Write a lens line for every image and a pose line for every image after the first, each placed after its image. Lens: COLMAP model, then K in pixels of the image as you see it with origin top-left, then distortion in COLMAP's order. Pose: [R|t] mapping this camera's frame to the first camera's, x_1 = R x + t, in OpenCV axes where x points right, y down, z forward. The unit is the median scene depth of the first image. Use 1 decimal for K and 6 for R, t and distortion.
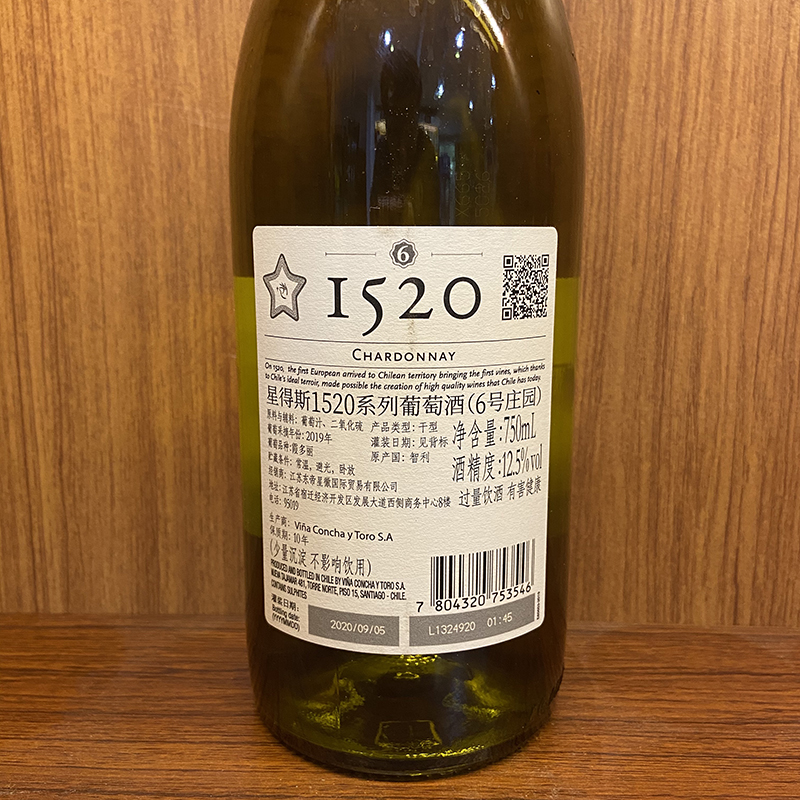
lens RADIAL K [[820.6, 0, 407.6], [0, 820.6, 396.7], [0, 0, 1]] dist [0.131179, -0.201088]
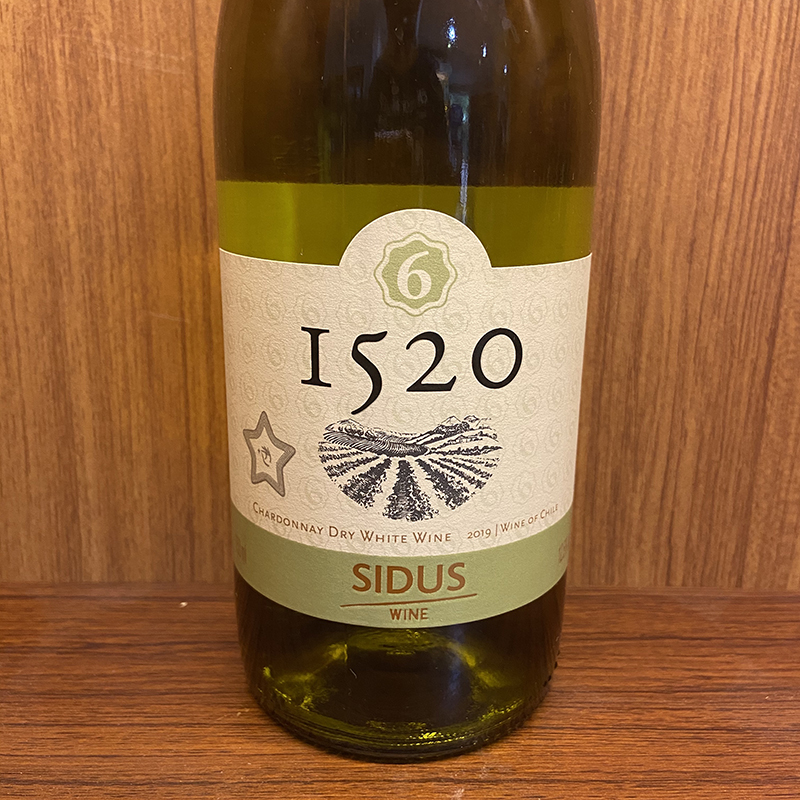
lens RADIAL K [[820.6, 0, 407.6], [0, 820.6, 396.7], [0, 0, 1]] dist [0.131179, -0.201088]
pose [[0.998004, 0.002782, 0.063090, 0.015449], [-0.008046, 0.996489, 0.083341, -0.037880], [-0.062636, -0.083682, 0.994522, 0.042596]]
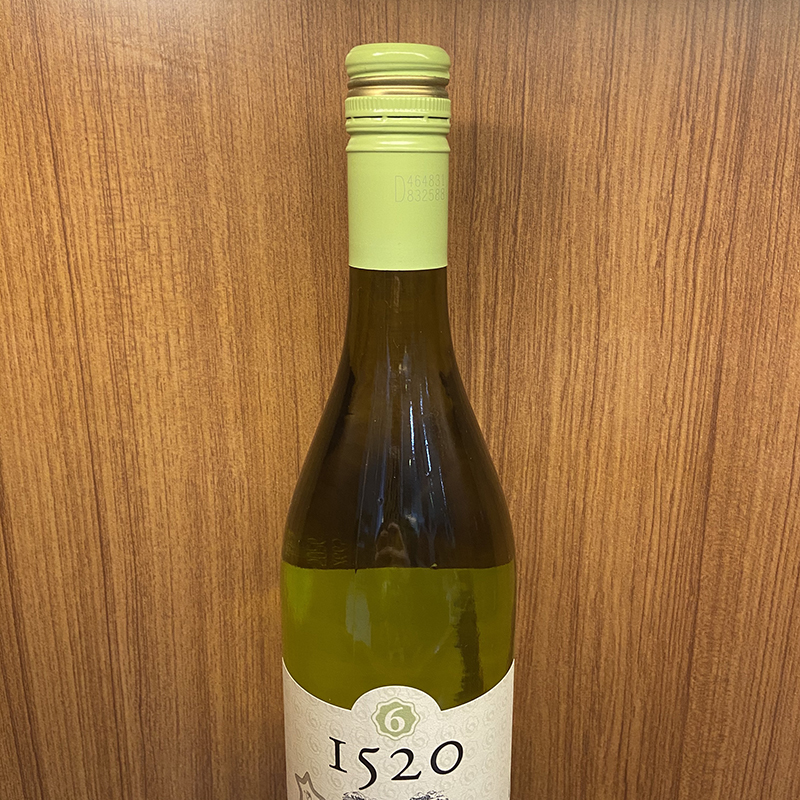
lens RADIAL K [[820.6, 0, 407.6], [0, 820.6, 396.7], [0, 0, 1]] dist [0.131179, -0.201088]
pose [[0.999449, -0.004665, 0.032865, -0.020357], [0.001842, 0.996343, 0.085419, -0.576554], [-0.033143, -0.085312, 0.995803, -0.362152]]
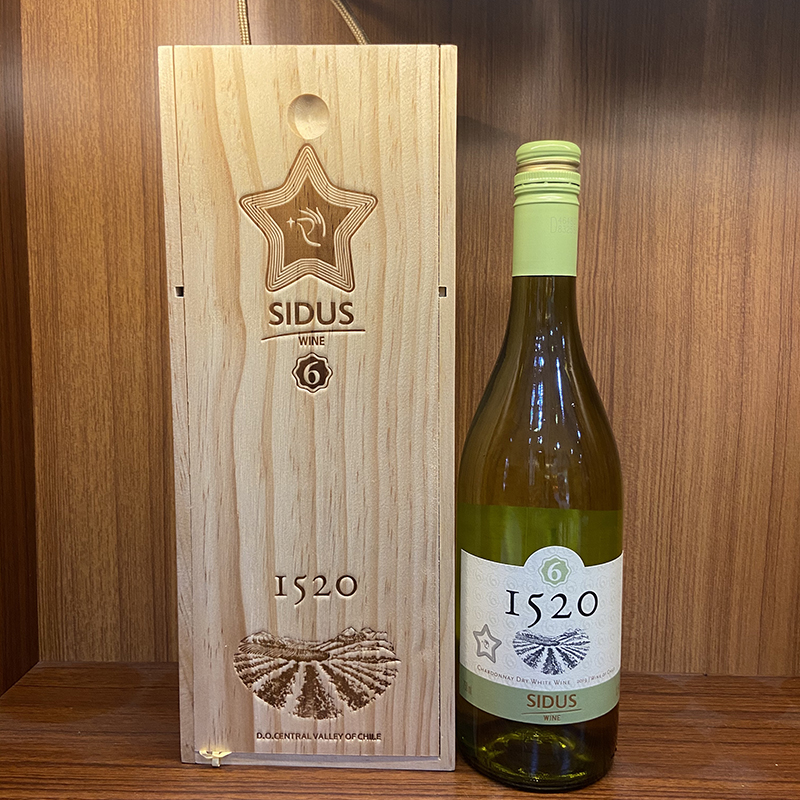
lens RADIAL K [[820.6, 0, 407.6], [0, 820.6, 396.7], [0, 0, 1]] dist [0.131179, -0.201088]
pose [[0.999756, 0.008164, 0.020511, -0.054918], [-0.006294, 0.995954, -0.089648, -0.217603], [-0.021160, 0.089497, 0.995762, -1.147542]]
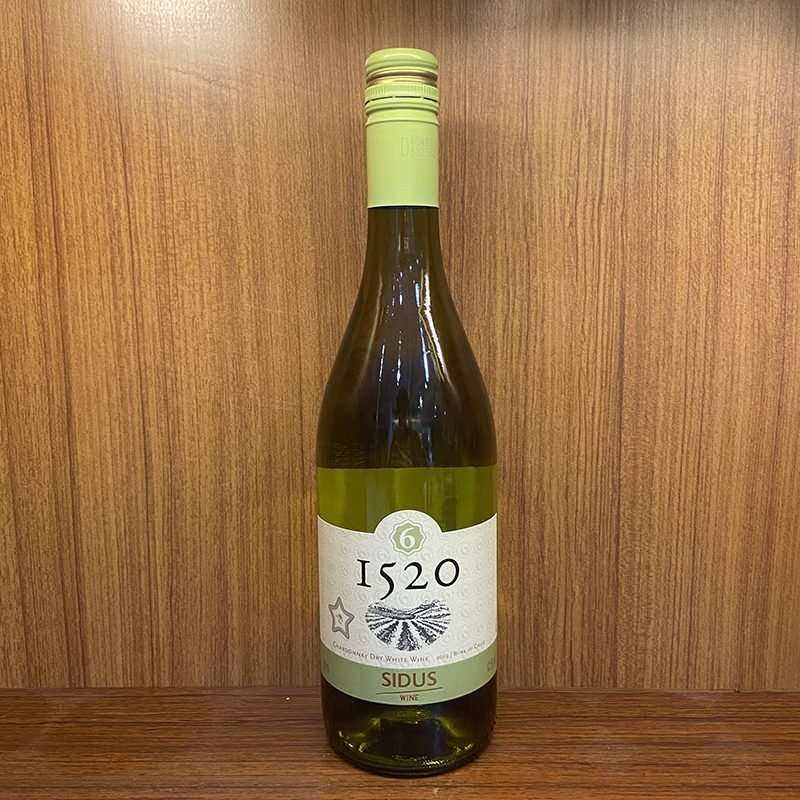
lens RADIAL K [[801.5, 0, 407.8], [0, 801.5, 397.5], [0, 0, 1]] dist [0.122402, -0.173652]
pose [[0.999749, -0.010858, 0.019604, 0.035909], [0.011872, 0.998558, -0.052361, -0.241883], [-0.019007, 0.052580, 0.998436, -0.705985]]
